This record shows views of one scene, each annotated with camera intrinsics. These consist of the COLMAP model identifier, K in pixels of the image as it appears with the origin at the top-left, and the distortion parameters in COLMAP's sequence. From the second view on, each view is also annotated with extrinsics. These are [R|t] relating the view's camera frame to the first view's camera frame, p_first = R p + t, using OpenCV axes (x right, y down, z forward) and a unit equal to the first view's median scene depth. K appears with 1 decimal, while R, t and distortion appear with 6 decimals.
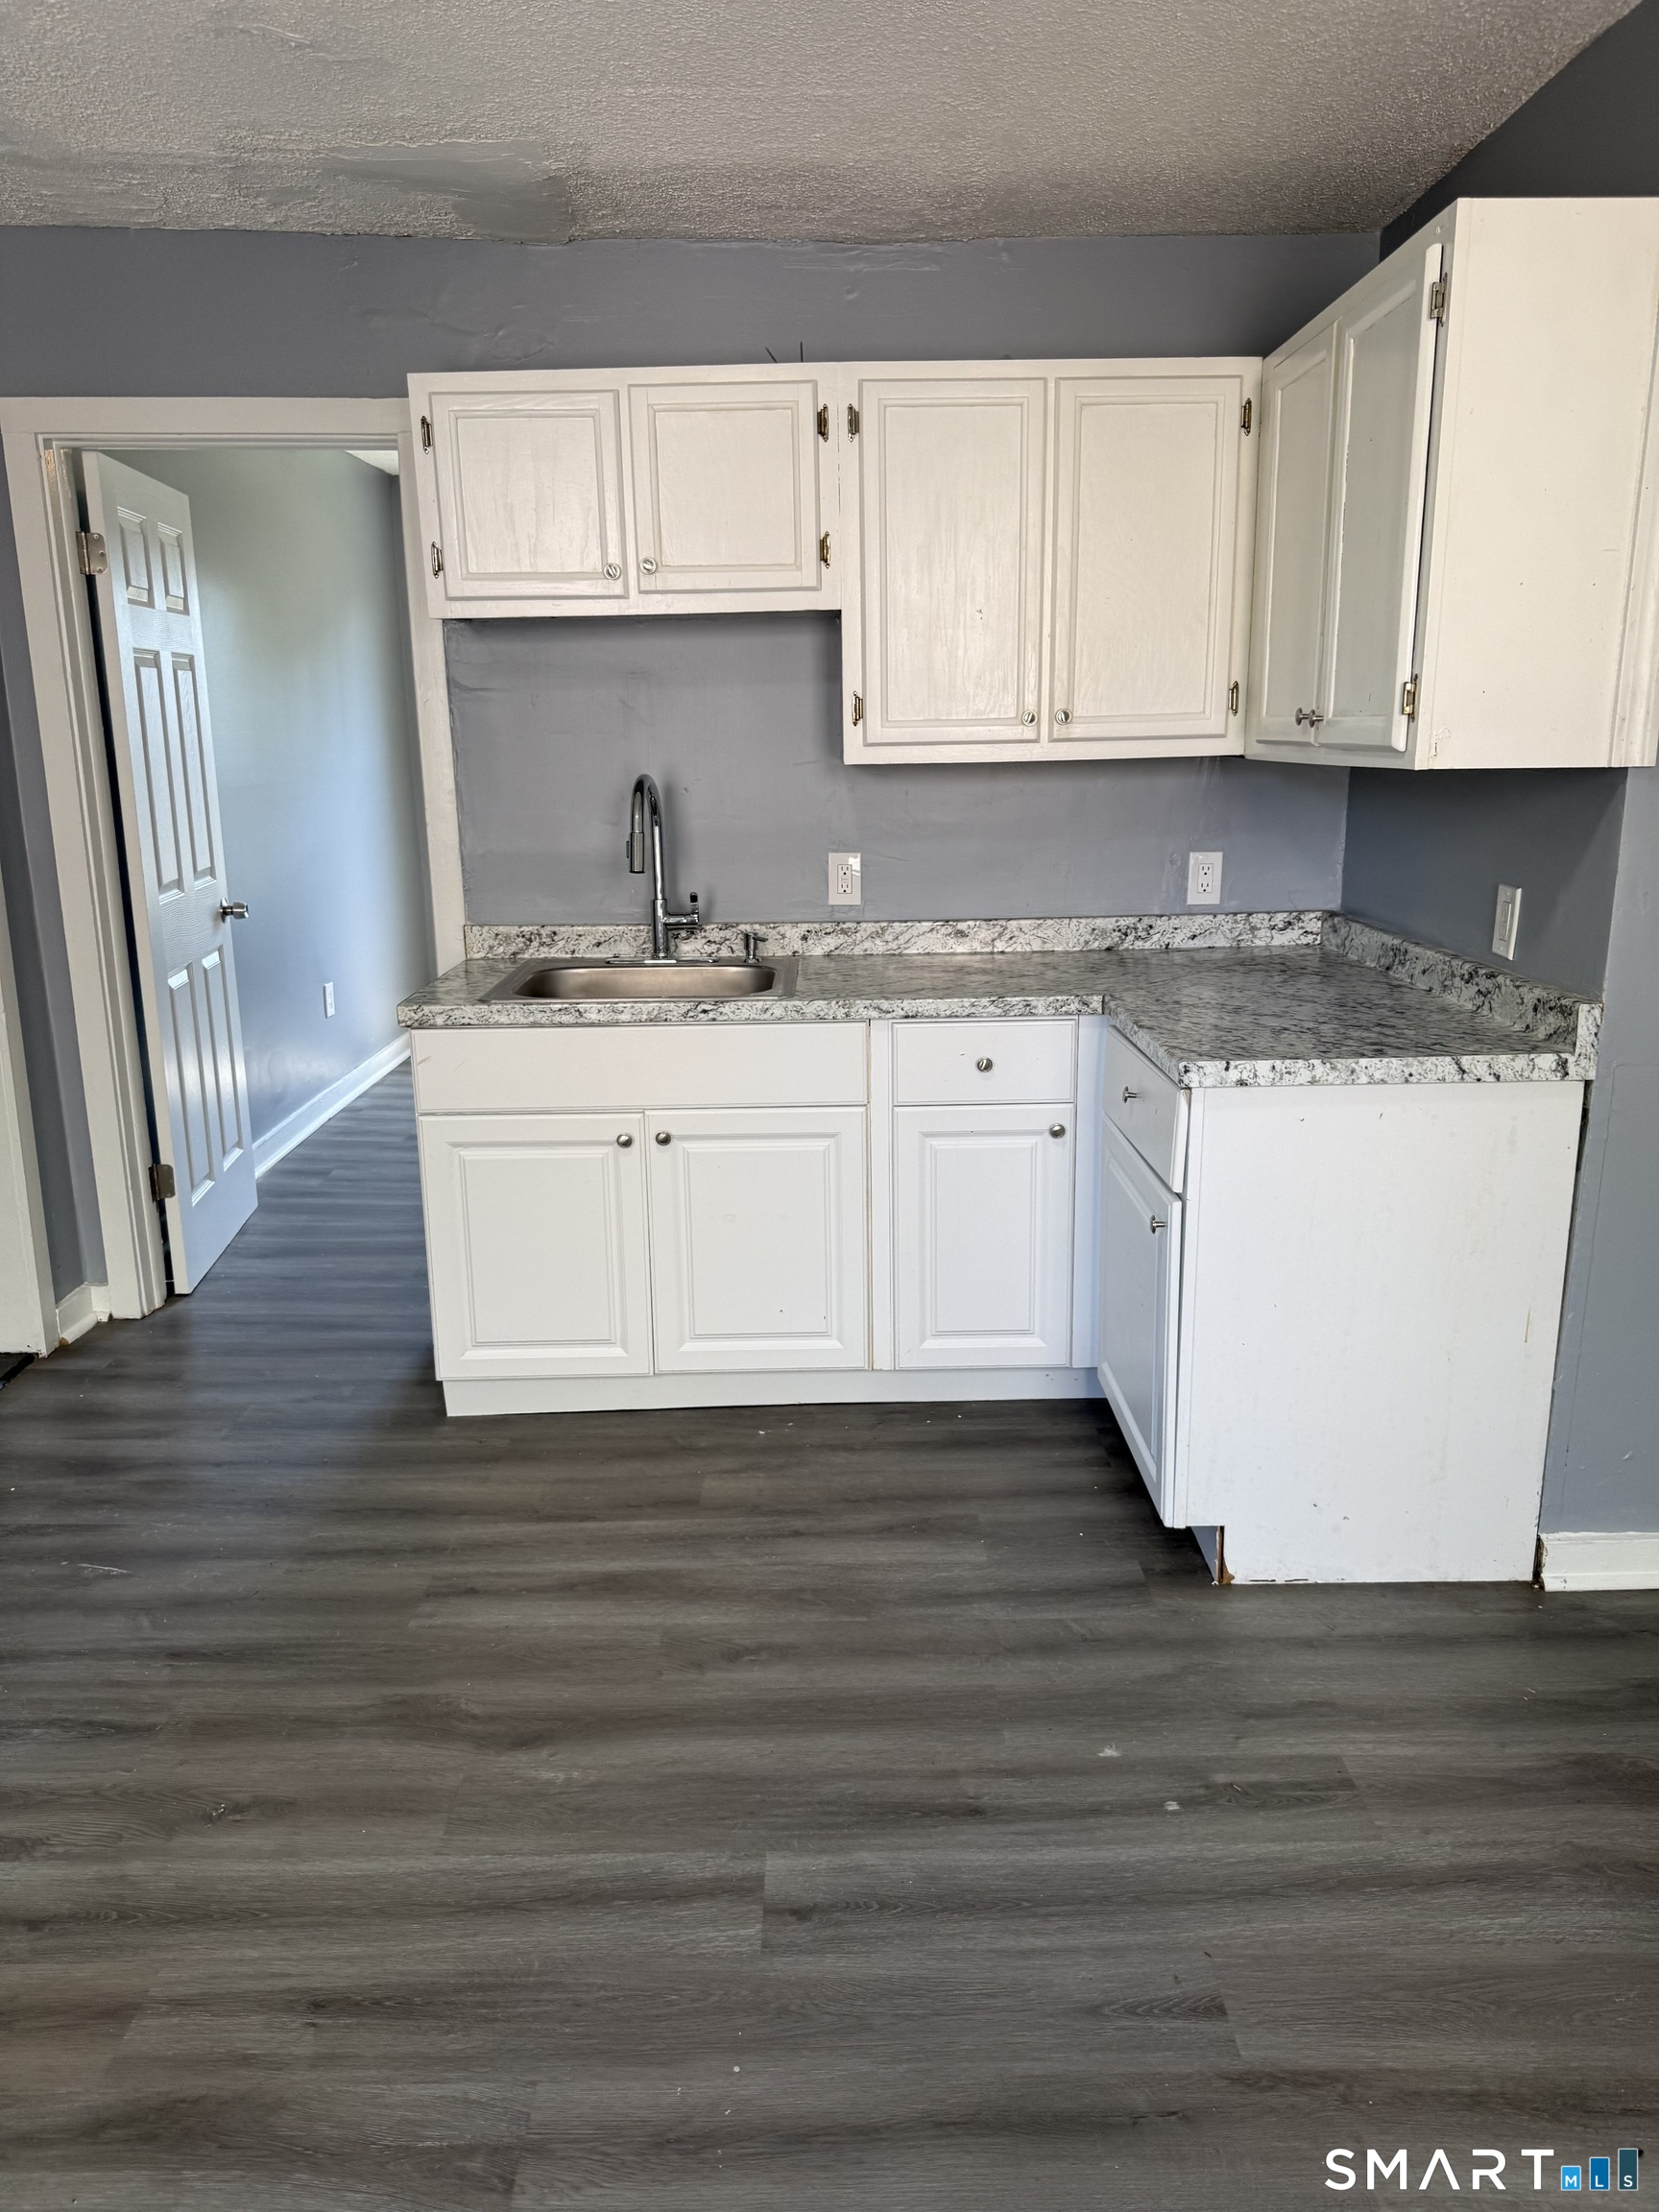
lens RADIAL K [[1566.6, 0, 829.5], [0, 1566.6, 1137.4], [0, 0, 1]] dist [0.003760, -0.005623]
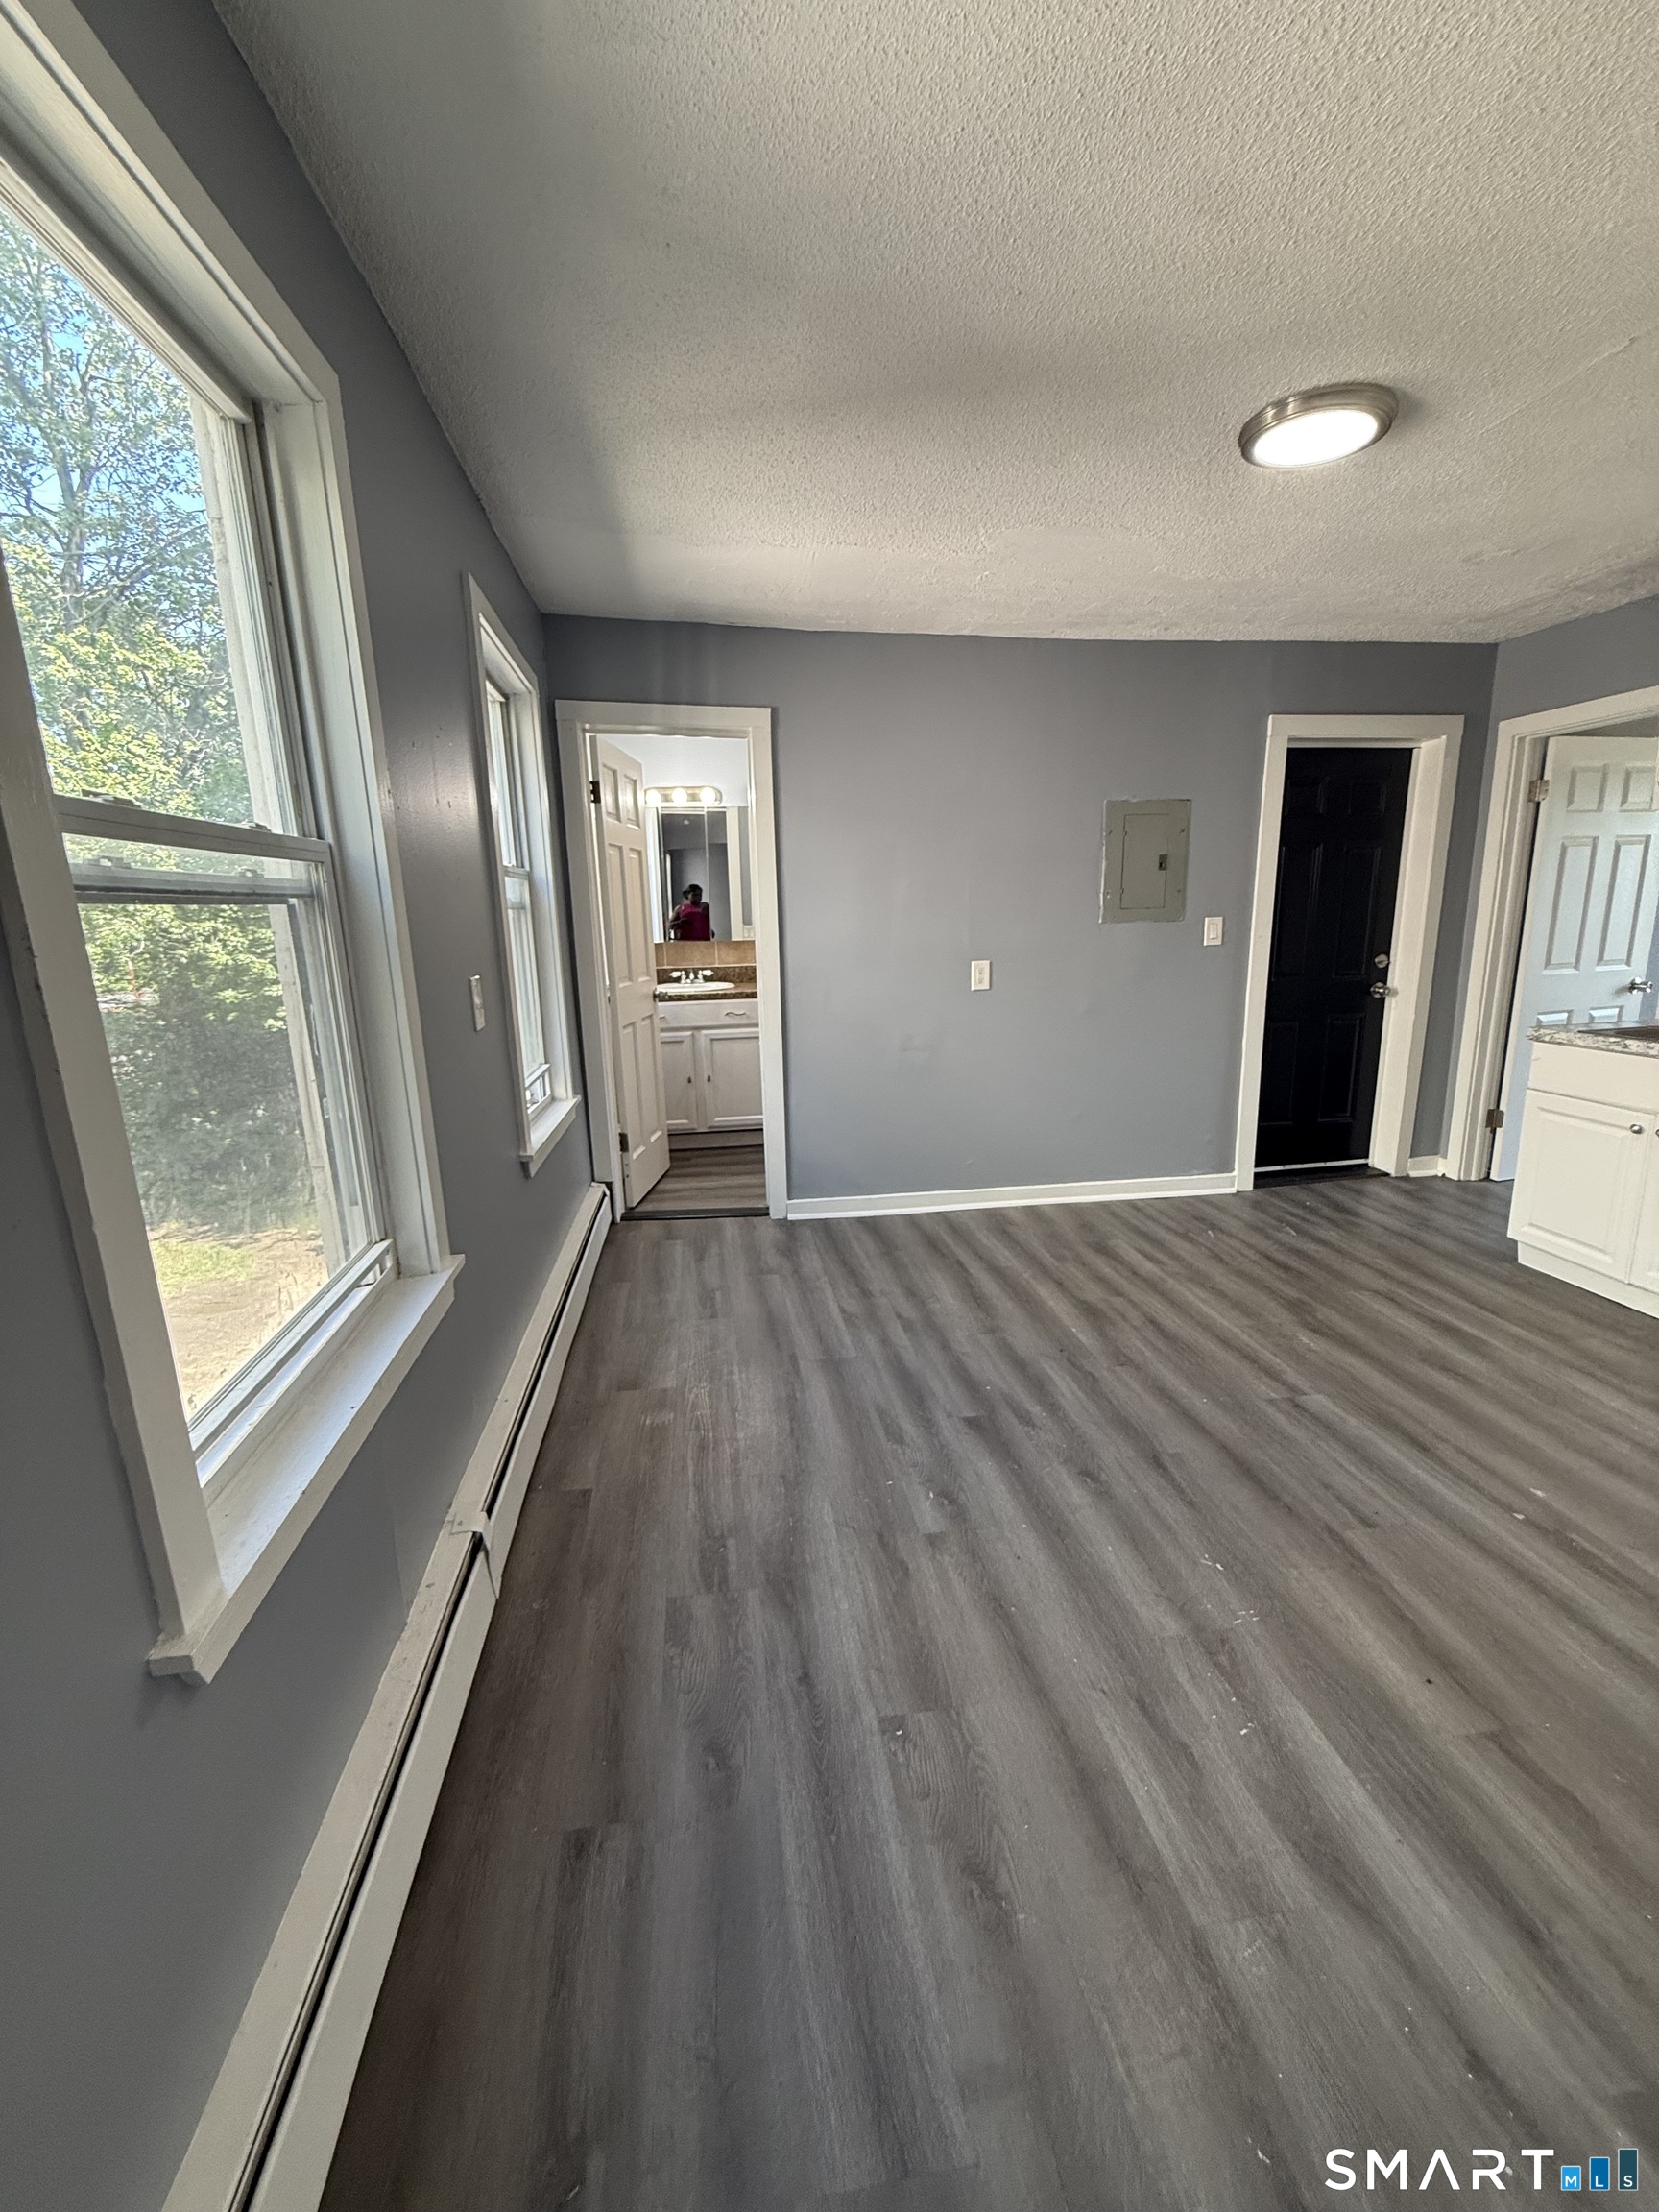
lens RADIAL K [[876.8, 0, 827.5], [0, 876.8, 1103.0], [0, 0, 1]] dist [0.001258, 0.000146]
pose [[0.148449, 0.225057, -0.962971, 0.764179], [-0.236859, 0.953508, 0.186332, 0.006544], [0.960136, 0.200427, 0.194854, 0.020147]]
